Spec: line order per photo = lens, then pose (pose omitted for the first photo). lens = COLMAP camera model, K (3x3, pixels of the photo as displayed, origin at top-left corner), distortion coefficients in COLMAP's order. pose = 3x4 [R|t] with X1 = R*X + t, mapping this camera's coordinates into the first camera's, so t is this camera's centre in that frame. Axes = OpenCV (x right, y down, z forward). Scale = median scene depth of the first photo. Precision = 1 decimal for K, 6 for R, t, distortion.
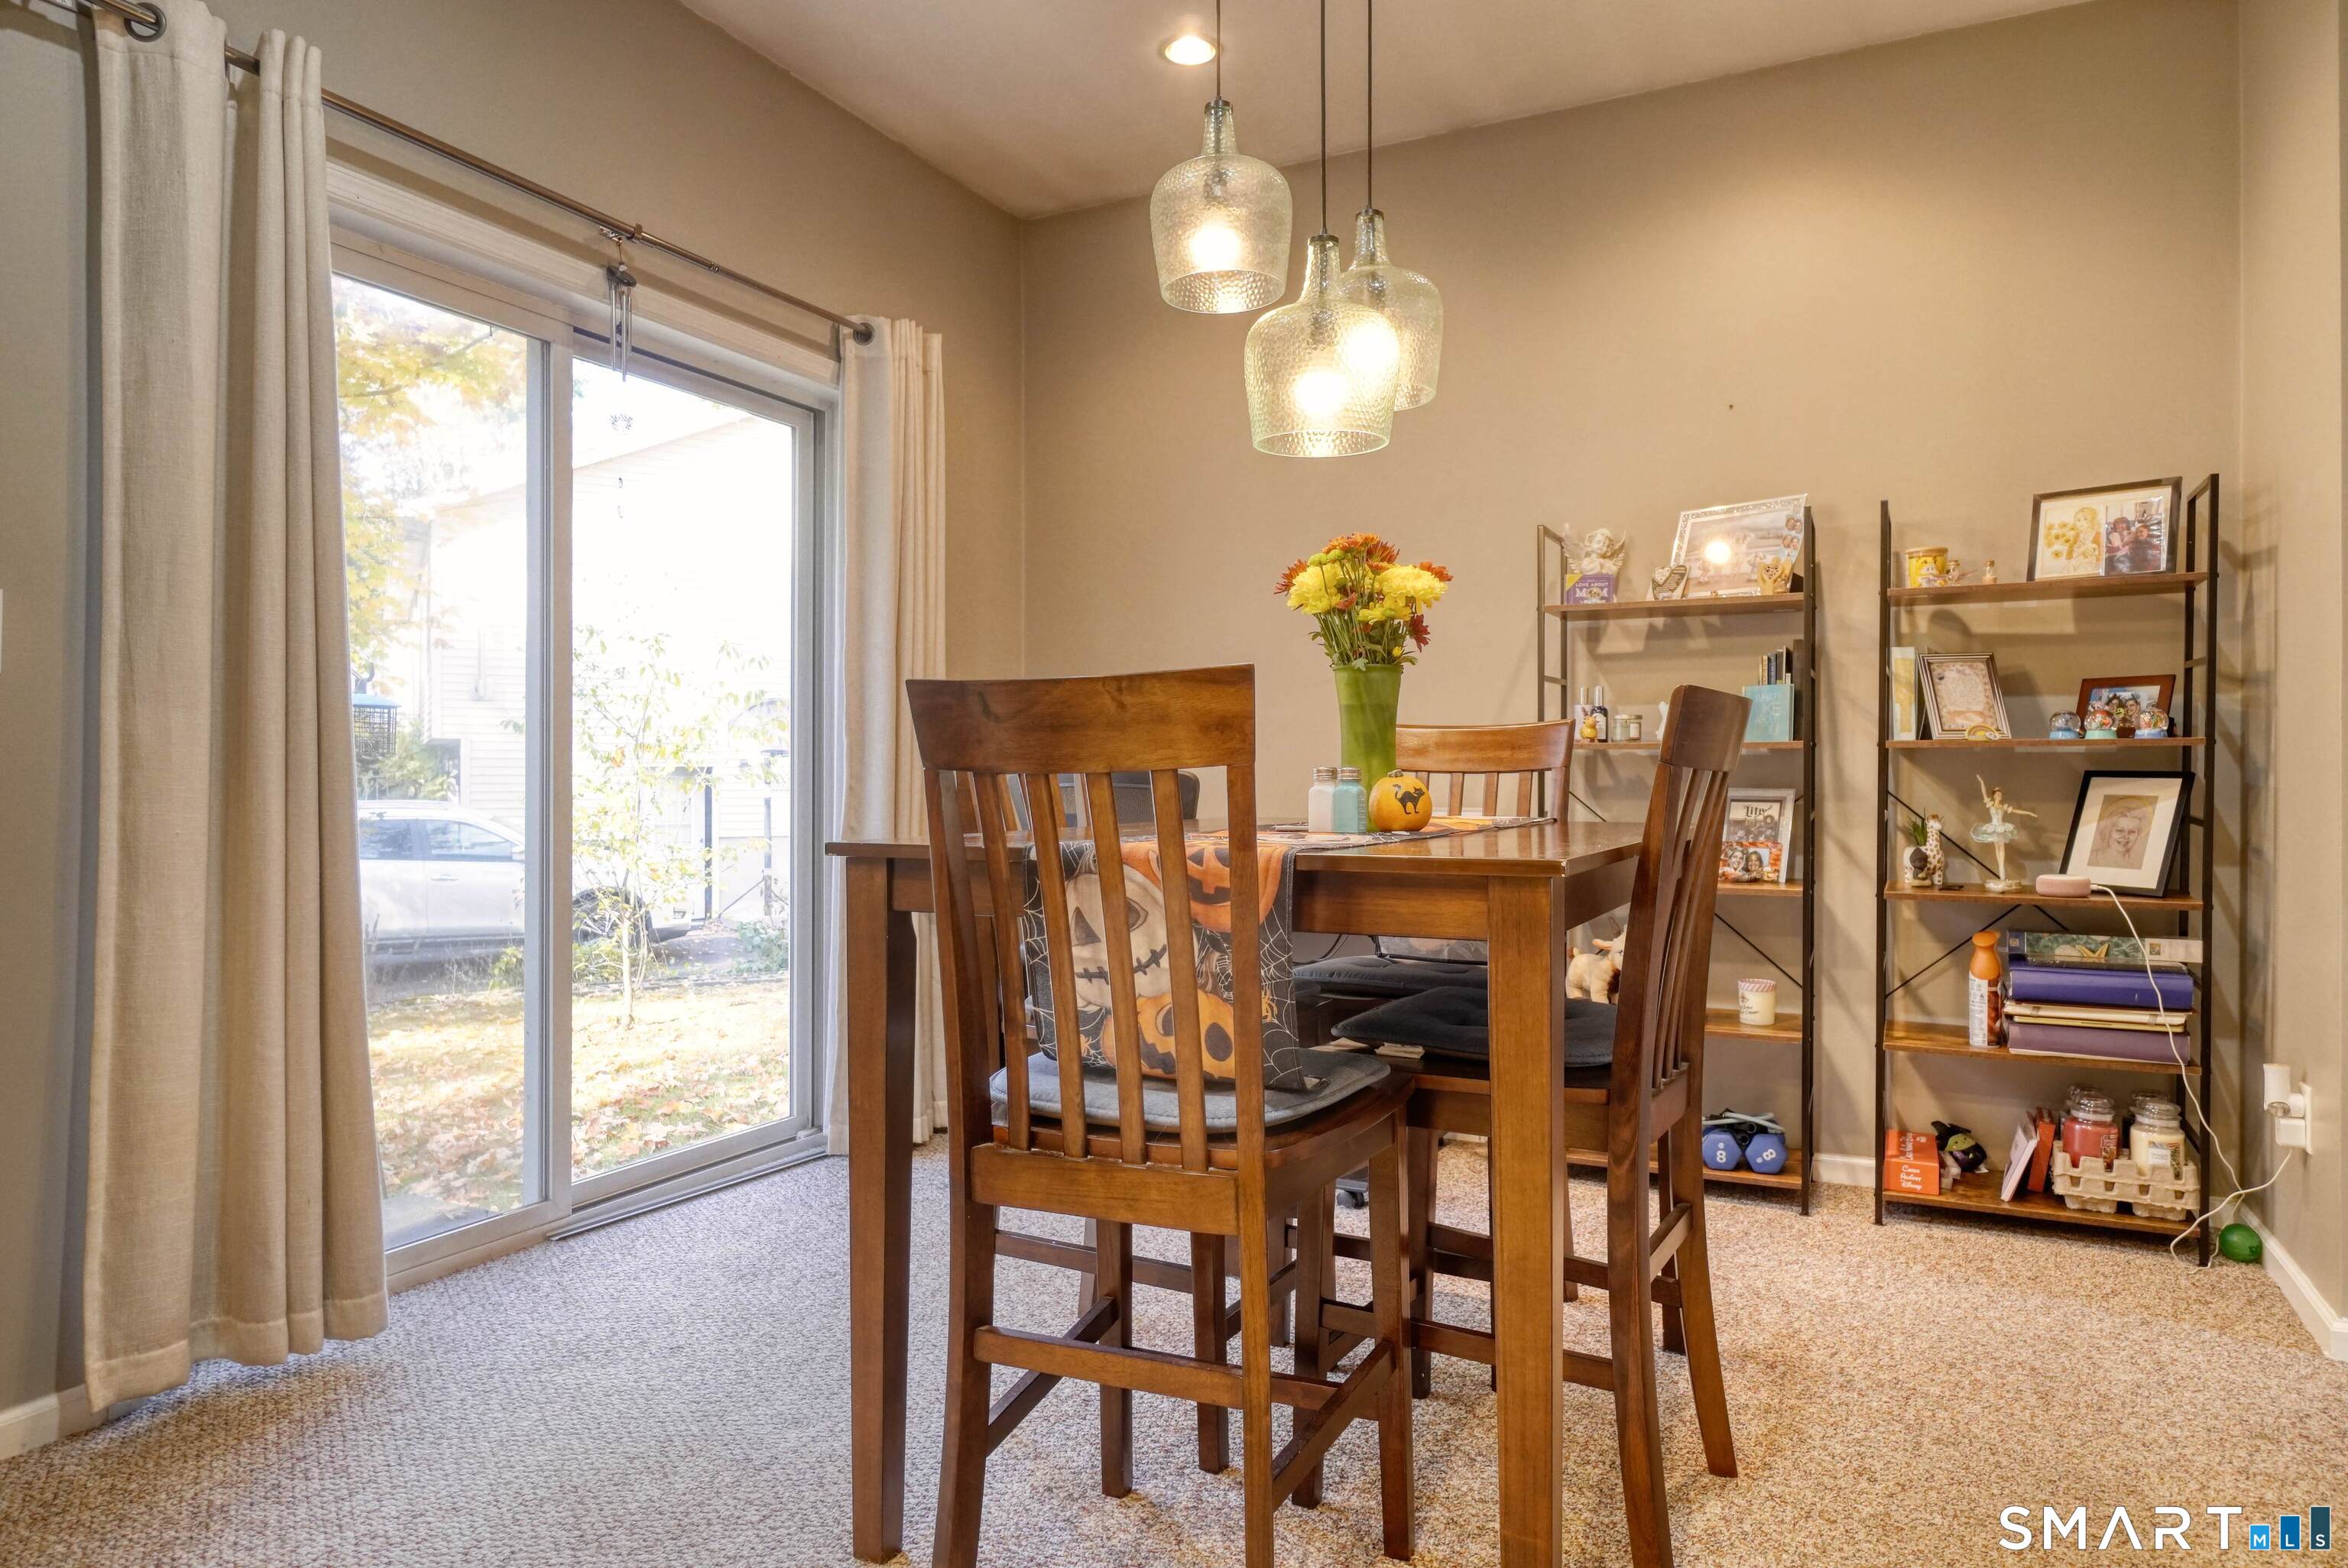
lens RADIAL K [[1416.0, 0, 1174.7], [0, 1416.0, 774.8], [0, 0, 1]] dist [-0.007841, 0.000420]
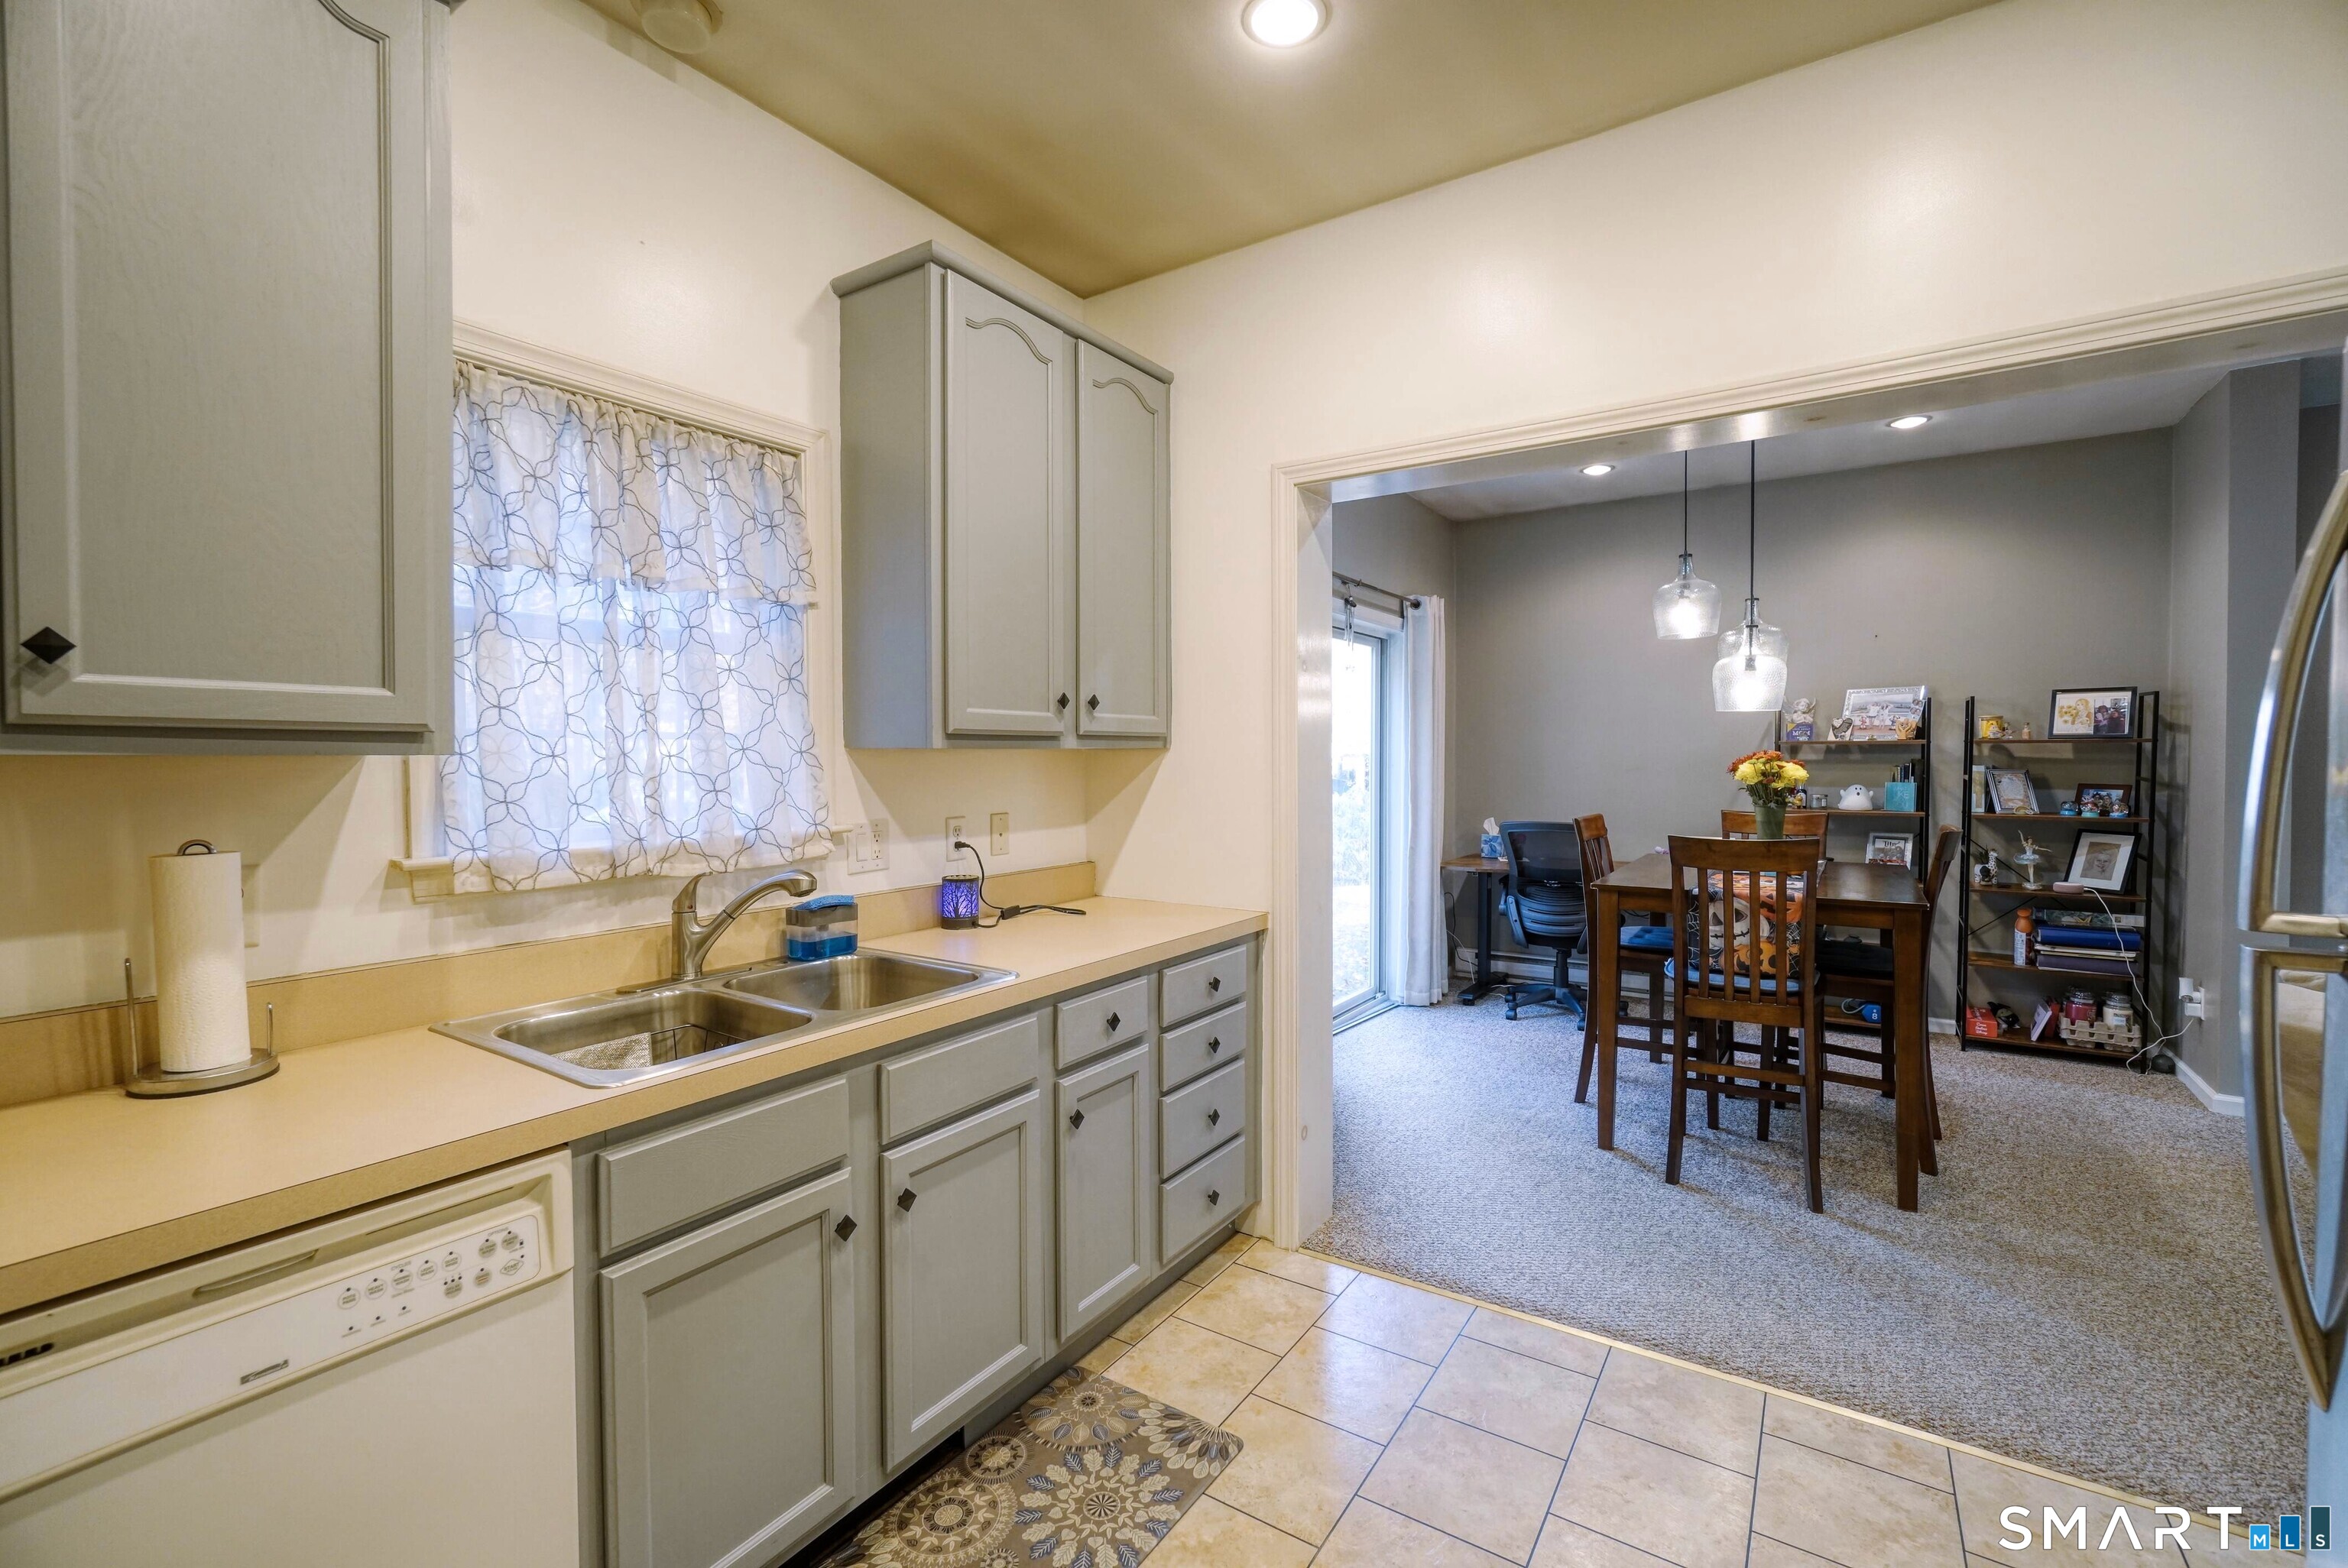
lens RADIAL K [[1013.1, 0, 1156.1], [0, 1013.1, 775.7], [0, 0, 1]] dist [-0.006275, 0.002162]
pose [[0.992758, -0.001245, -0.120124, -0.498386], [0.004228, 0.999689, 0.024580, -0.123459], [0.120056, -0.024910, 0.992455, -0.595041]]
